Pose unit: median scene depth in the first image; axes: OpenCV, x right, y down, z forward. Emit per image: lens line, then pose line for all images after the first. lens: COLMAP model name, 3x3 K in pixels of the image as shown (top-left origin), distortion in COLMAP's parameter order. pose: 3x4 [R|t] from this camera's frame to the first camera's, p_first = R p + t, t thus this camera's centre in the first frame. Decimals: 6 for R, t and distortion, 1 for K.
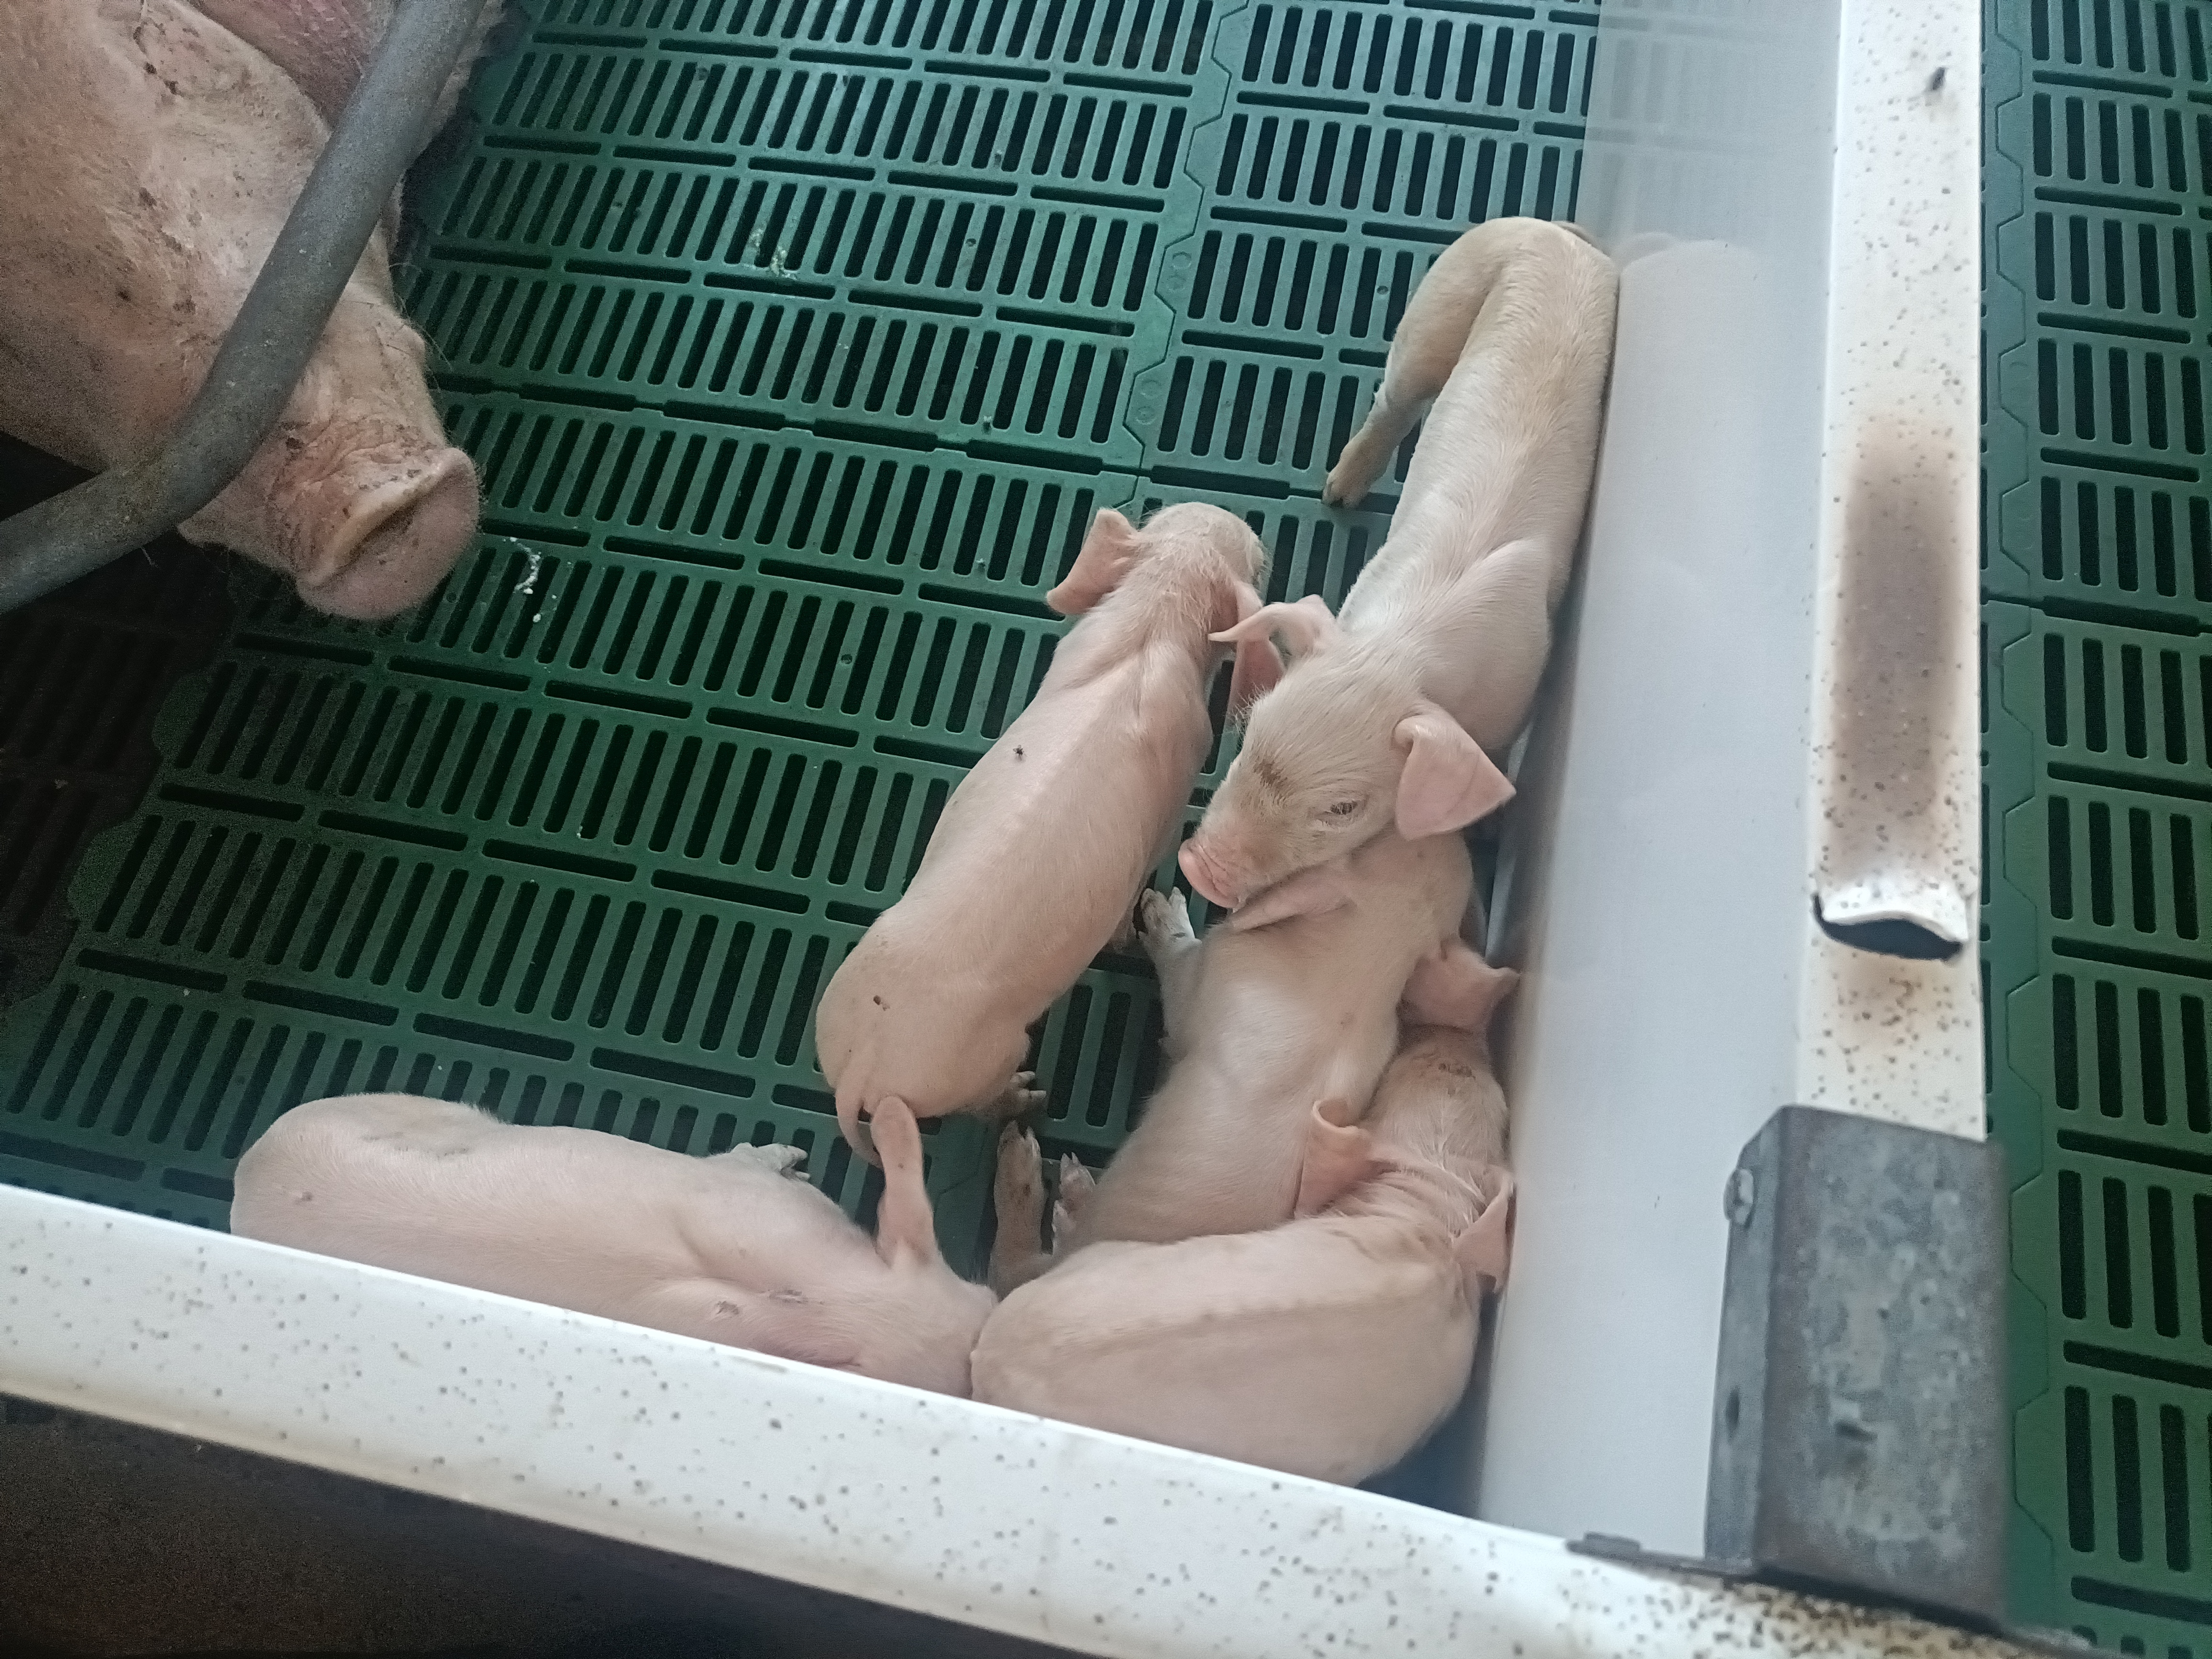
lens RADIAL K [[1622.4, 0, 1107.9], [0, 1622.4, 834.9], [0, 0, 1]] dist [0.017446, -0.009410]
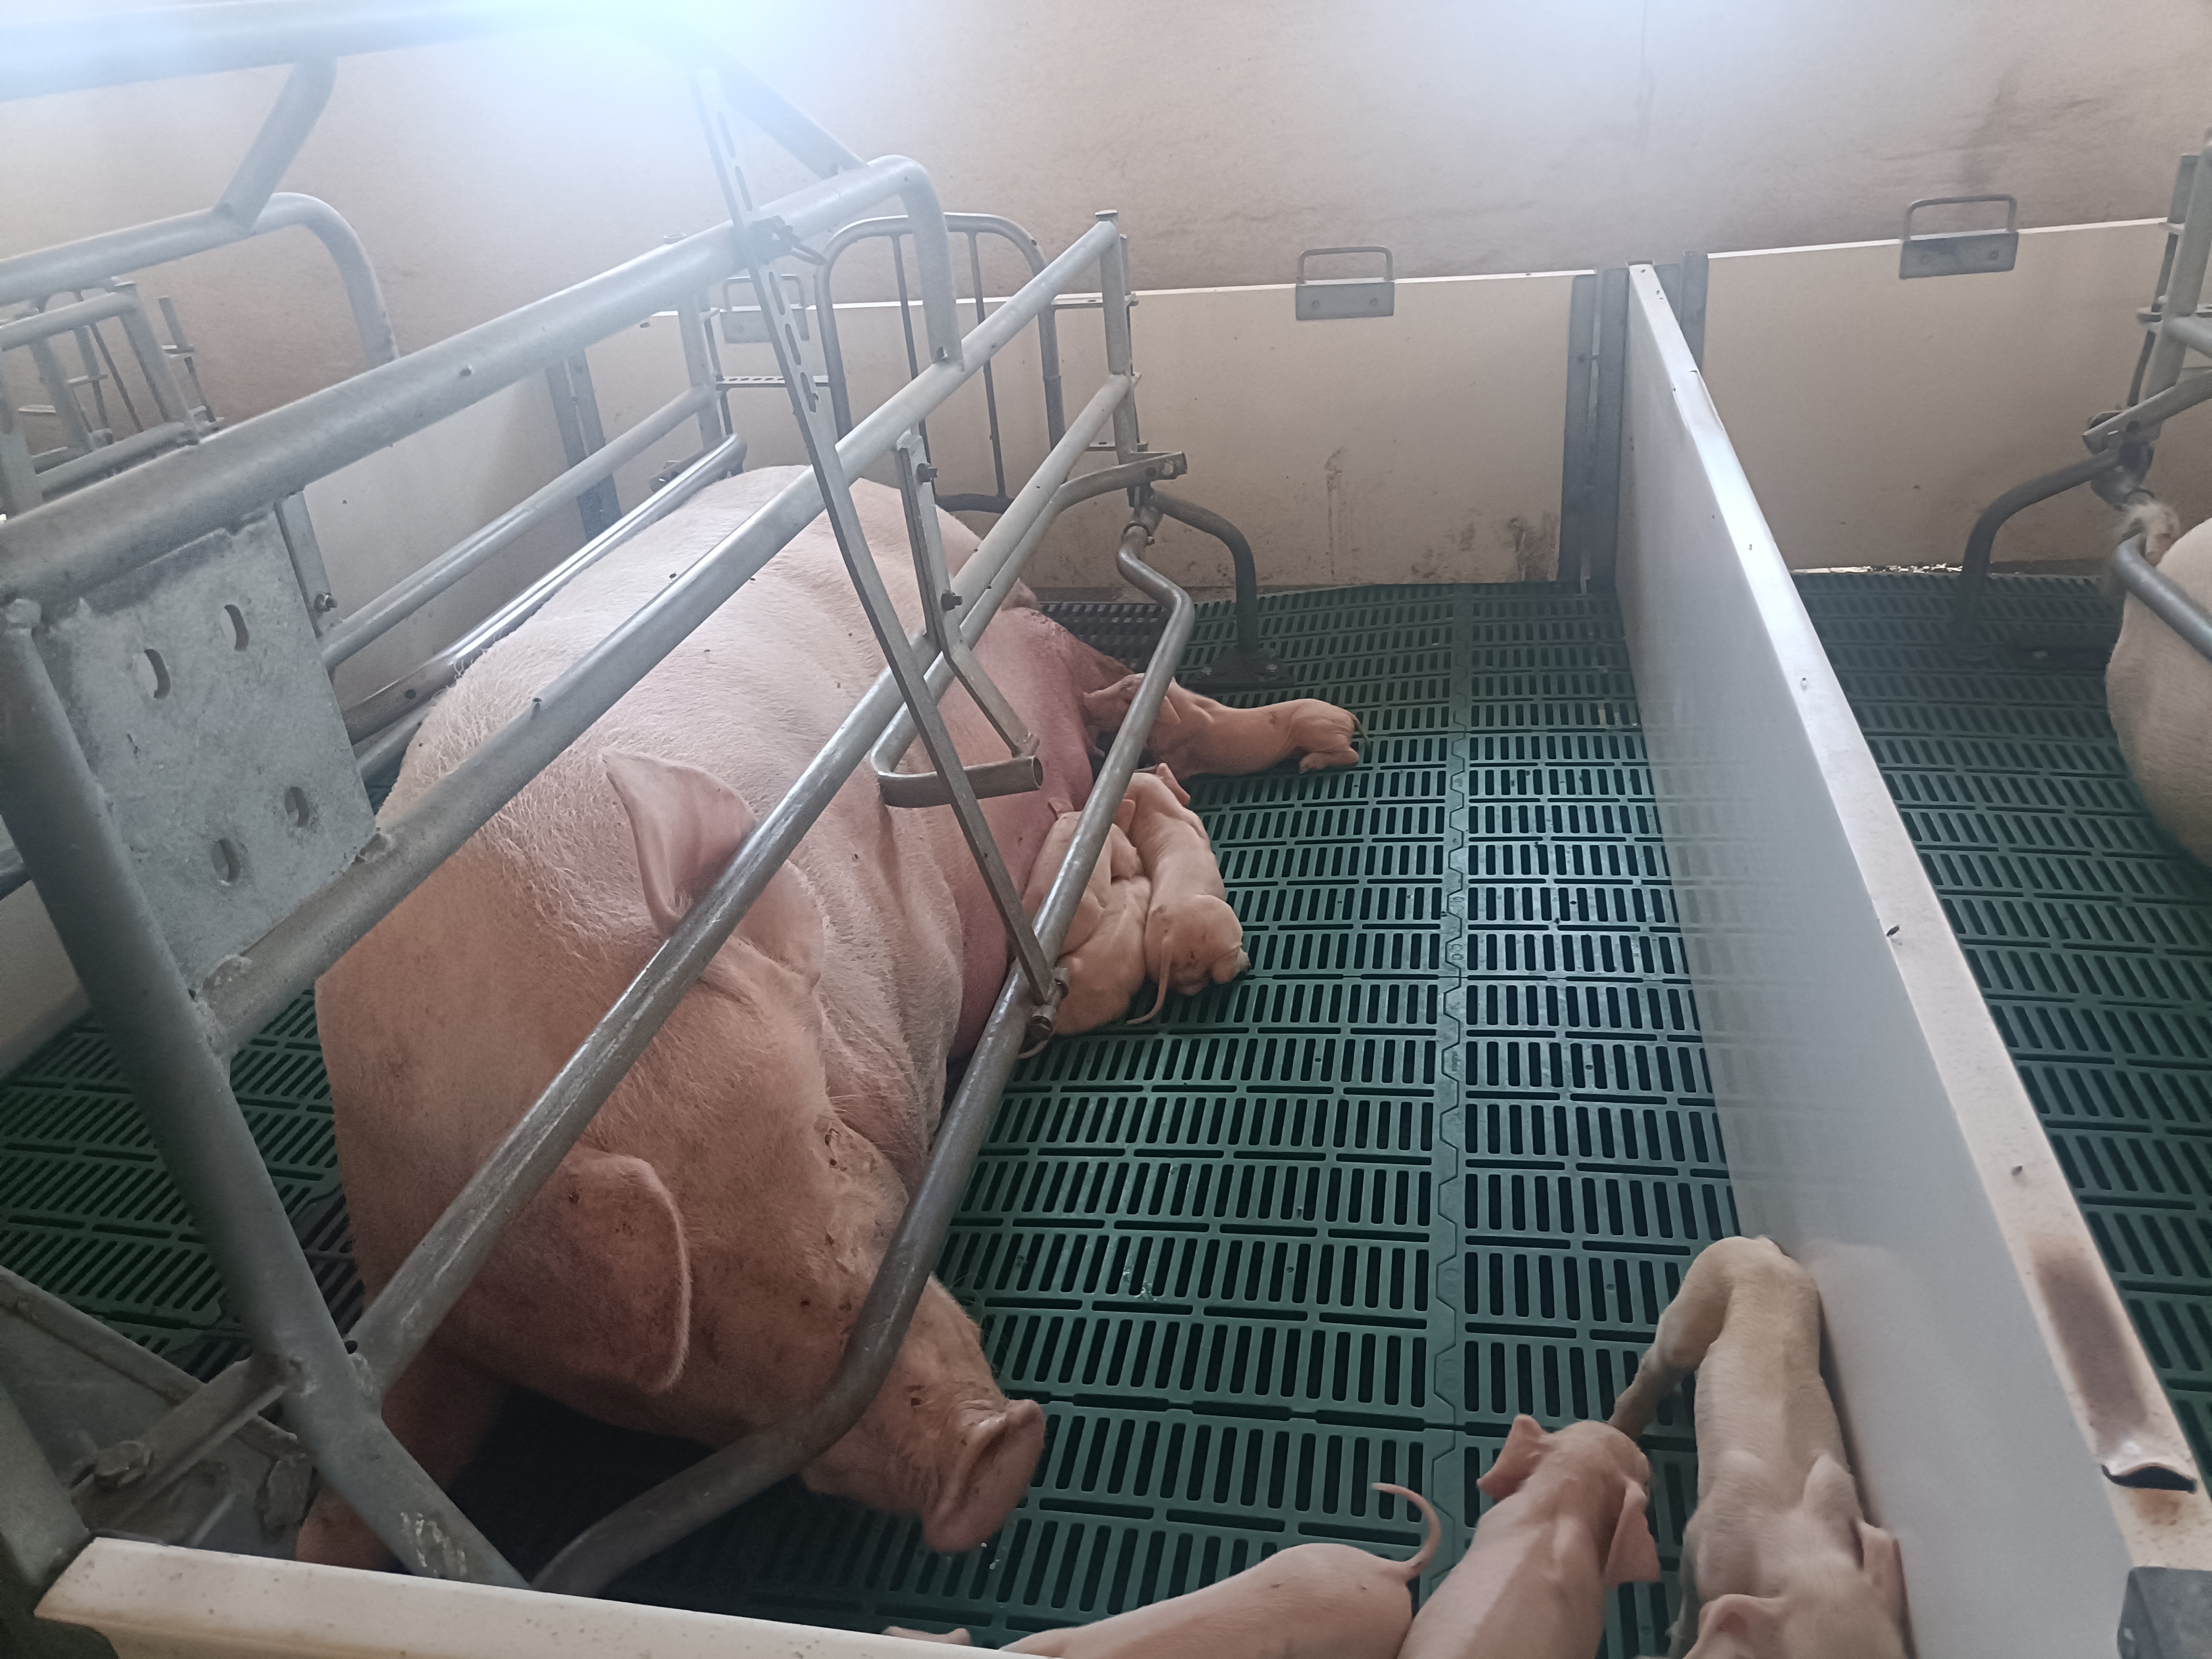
lens RADIAL K [[1622.4, 0, 1107.9], [0, 1622.4, 834.9], [0, 0, 1]] dist [0.017446, -0.009410]
pose [[0.998356, -0.052909, -0.022049, -0.195172], [0.028244, 0.788809, -0.613989, 0.182793], [0.049878, 0.612357, 0.789006, -0.305604]]
